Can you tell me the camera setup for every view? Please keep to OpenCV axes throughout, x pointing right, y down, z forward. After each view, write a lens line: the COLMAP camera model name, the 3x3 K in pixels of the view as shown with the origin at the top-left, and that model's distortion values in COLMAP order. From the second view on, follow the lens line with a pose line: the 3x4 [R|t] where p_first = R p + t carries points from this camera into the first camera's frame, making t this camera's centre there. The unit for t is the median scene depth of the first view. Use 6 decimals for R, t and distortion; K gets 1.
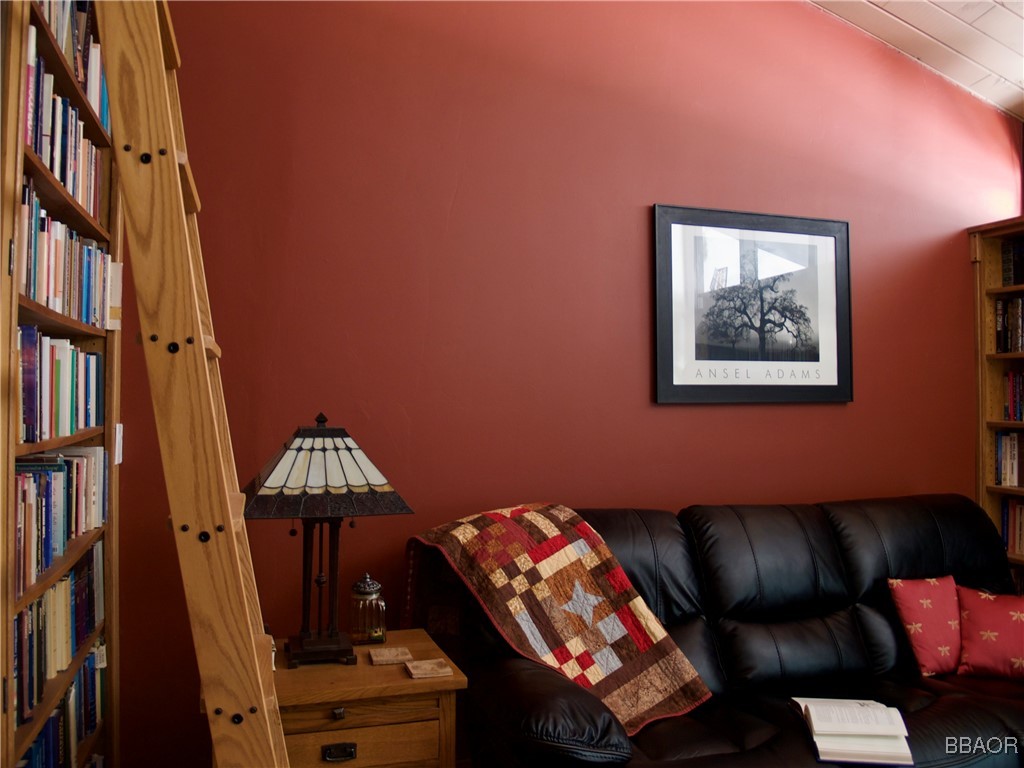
lens RADIAL K [[839.1, 0, 512.0], [0, 839.1, 384.0], [0, 0, 1]] dist [-0.135034, 0.087509]
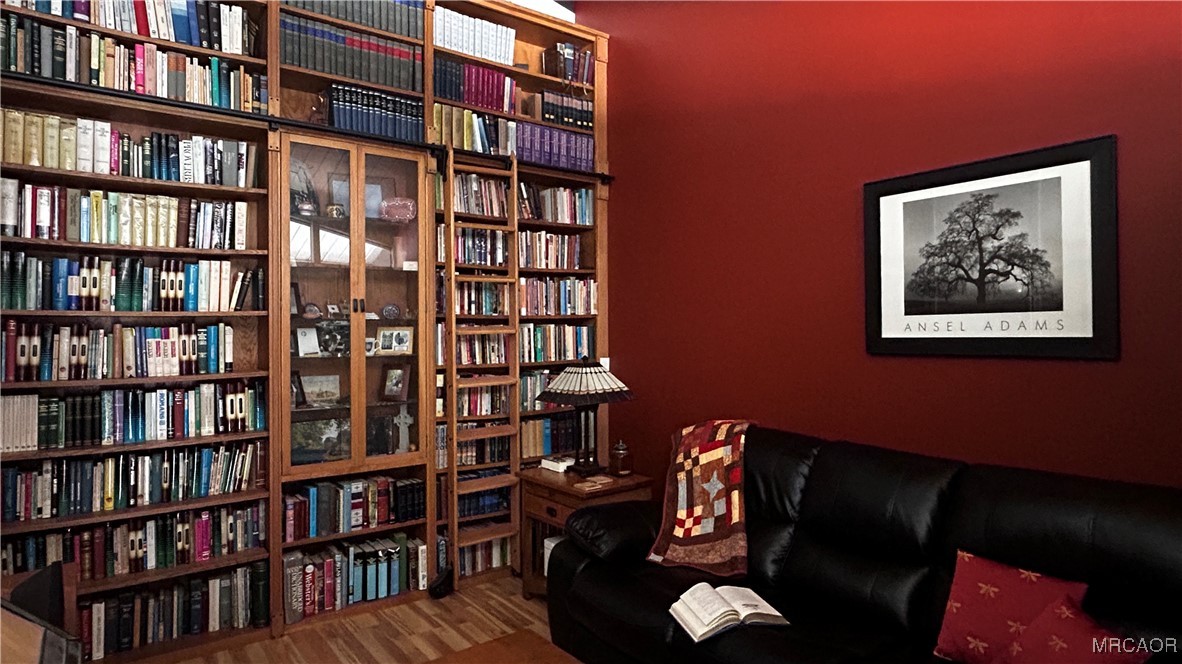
lens RADIAL K [[670.9, 0, 591.0], [0, 670.9, 332.0], [0, 0, 1]] dist [-0.000148, -0.000132]
pose [[0.338779, -0.004408, -0.940856, 1.075042], [0.024070, 0.999702, 0.003984, -0.023633], [0.940558, -0.023996, 0.338785, 0.358930]]
